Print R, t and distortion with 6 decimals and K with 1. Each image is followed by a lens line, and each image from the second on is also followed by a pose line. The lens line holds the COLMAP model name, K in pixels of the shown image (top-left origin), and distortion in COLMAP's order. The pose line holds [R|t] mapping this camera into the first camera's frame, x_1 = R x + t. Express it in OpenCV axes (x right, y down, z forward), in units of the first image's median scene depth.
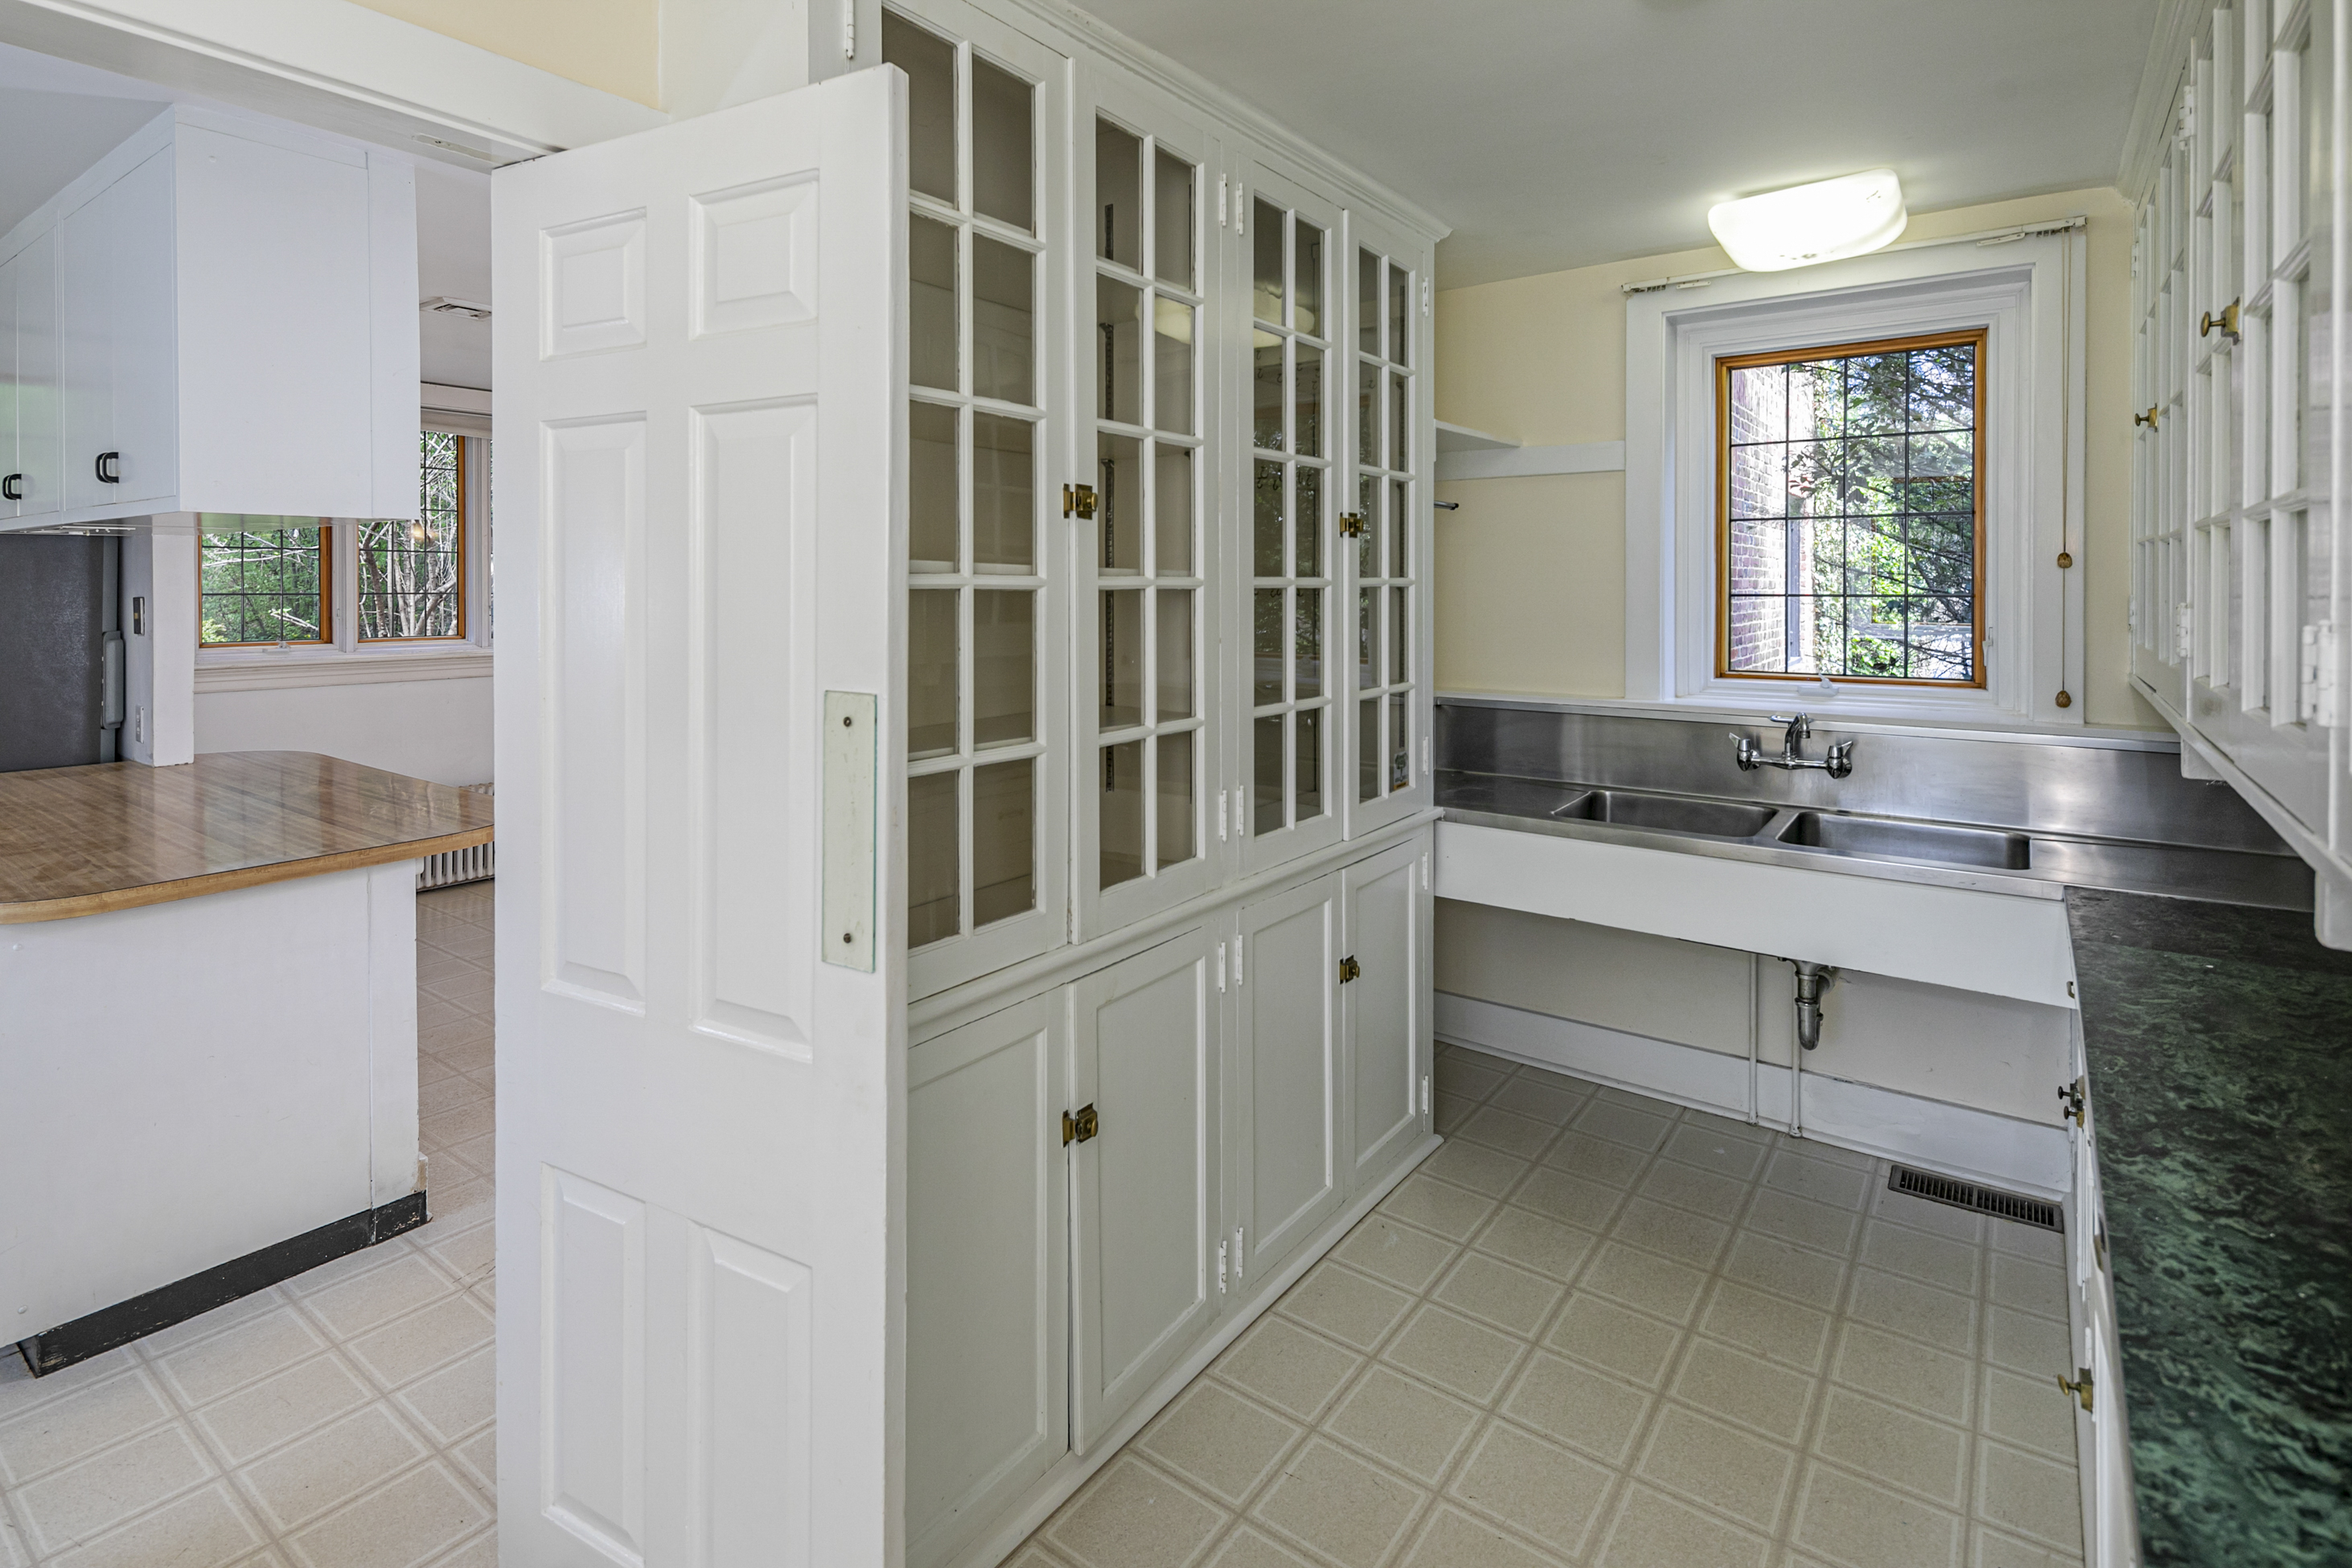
lens RADIAL K [[1177.3, 0, 1161.6], [0, 1177.3, 606.0], [0, 0, 1]] dist [0.014143, -0.008322]
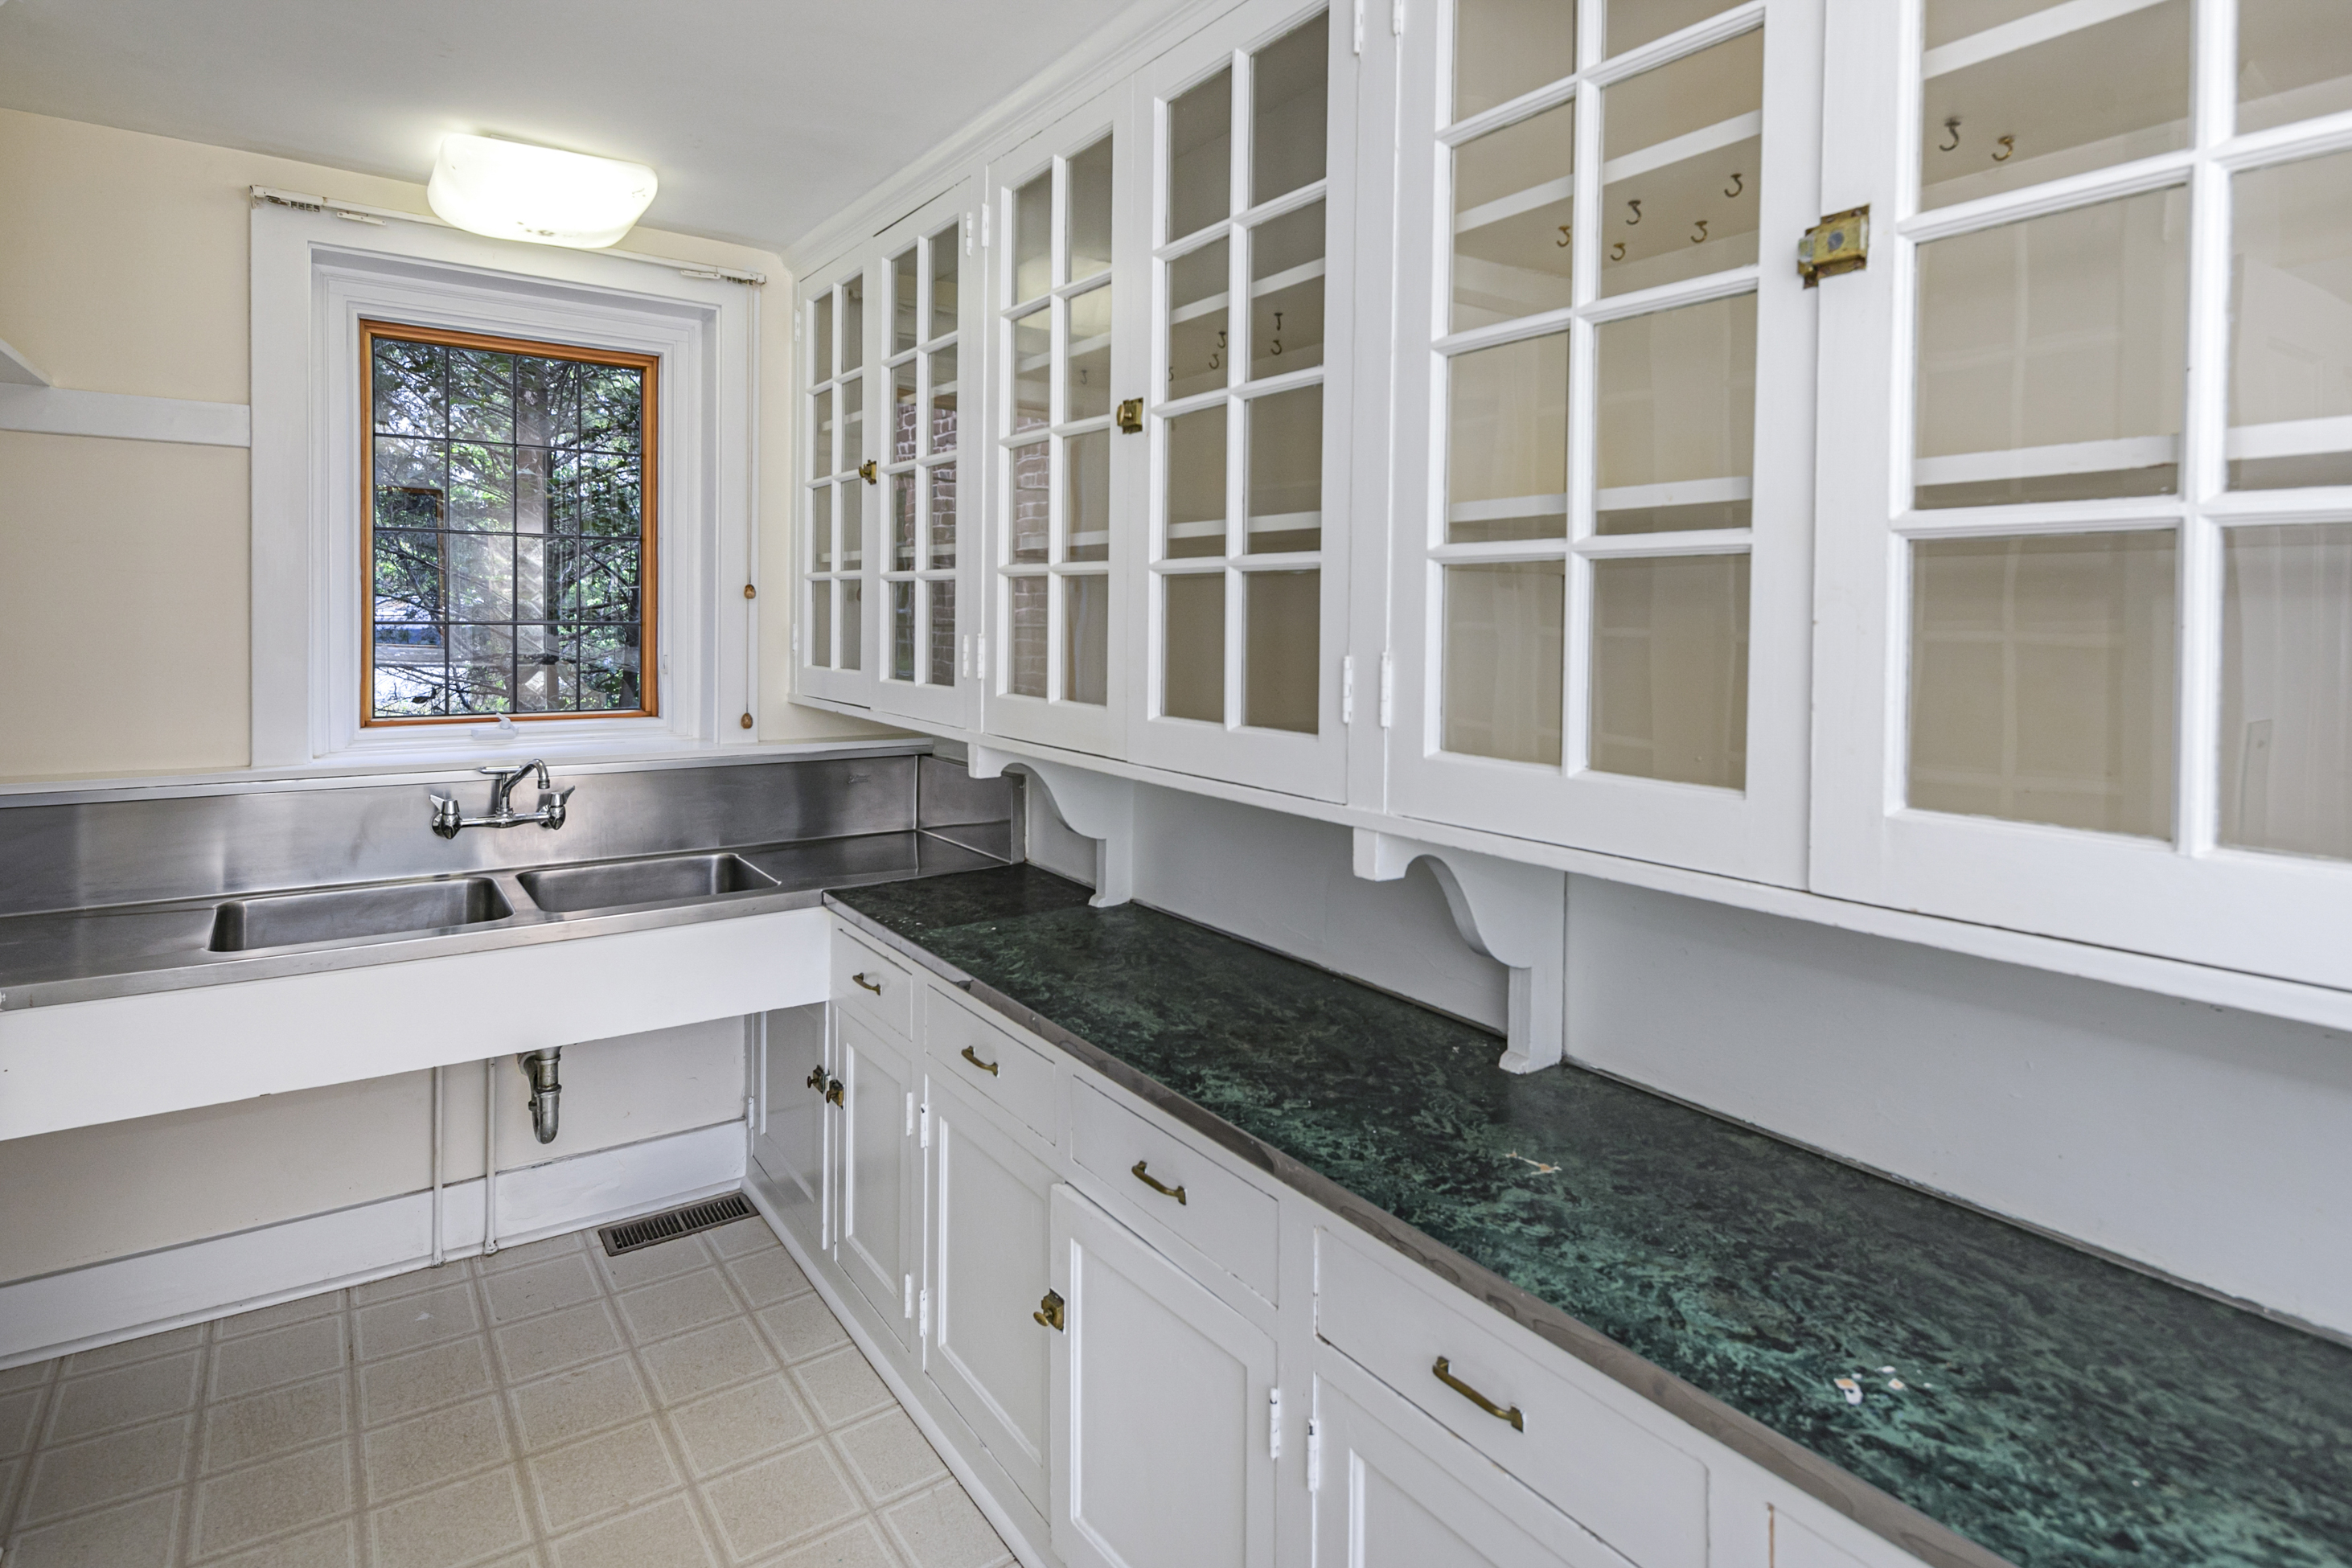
lens RADIAL K [[1227.9, 0, 1185.6], [0, 1227.9, 640.1], [0, 0, 1]] dist [0.002320, -0.000127]
pose [[0.299537, -0.013785, 0.953985, -0.178870], [0.002966, 0.999904, 0.013517, -0.007923], [-0.954080, -0.001219, 0.299549, 0.285699]]
